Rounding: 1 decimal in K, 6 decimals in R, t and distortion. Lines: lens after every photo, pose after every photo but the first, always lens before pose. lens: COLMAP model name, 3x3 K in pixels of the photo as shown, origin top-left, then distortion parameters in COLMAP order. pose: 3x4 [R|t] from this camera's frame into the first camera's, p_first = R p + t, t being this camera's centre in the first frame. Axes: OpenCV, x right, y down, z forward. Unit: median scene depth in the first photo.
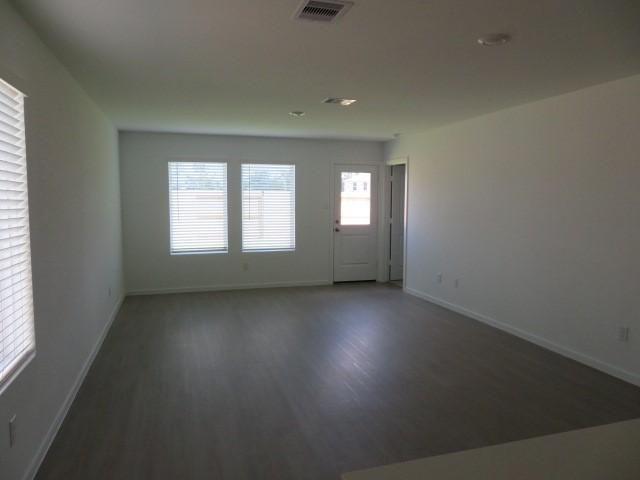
lens RADIAL K [[468.5, 0, 320.0], [0, 468.5, 240.0], [0, 0, 1]] dist [-0.004189, 0.001900]
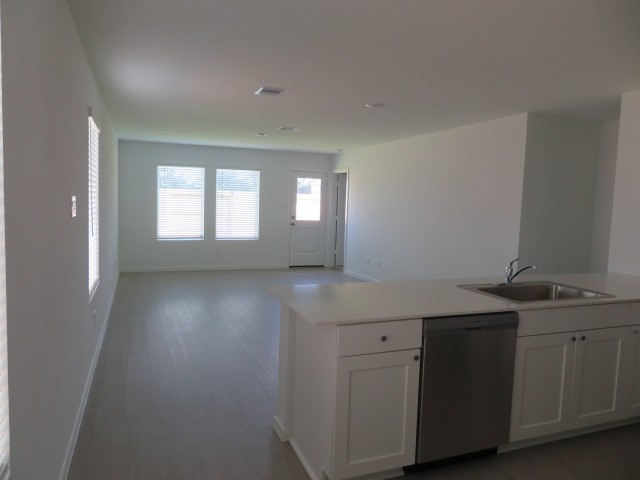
lens RADIAL K [[468.5, 0, 320.0], [0, 468.5, 240.0], [0, 0, 1]] dist [-0.004189, 0.001900]
pose [[0.997432, 0.019793, 0.068831, 0.024392], [-0.019431, 0.999794, -0.005927, 0.028071], [-0.068934, 0.004574, 0.997611, -0.255591]]
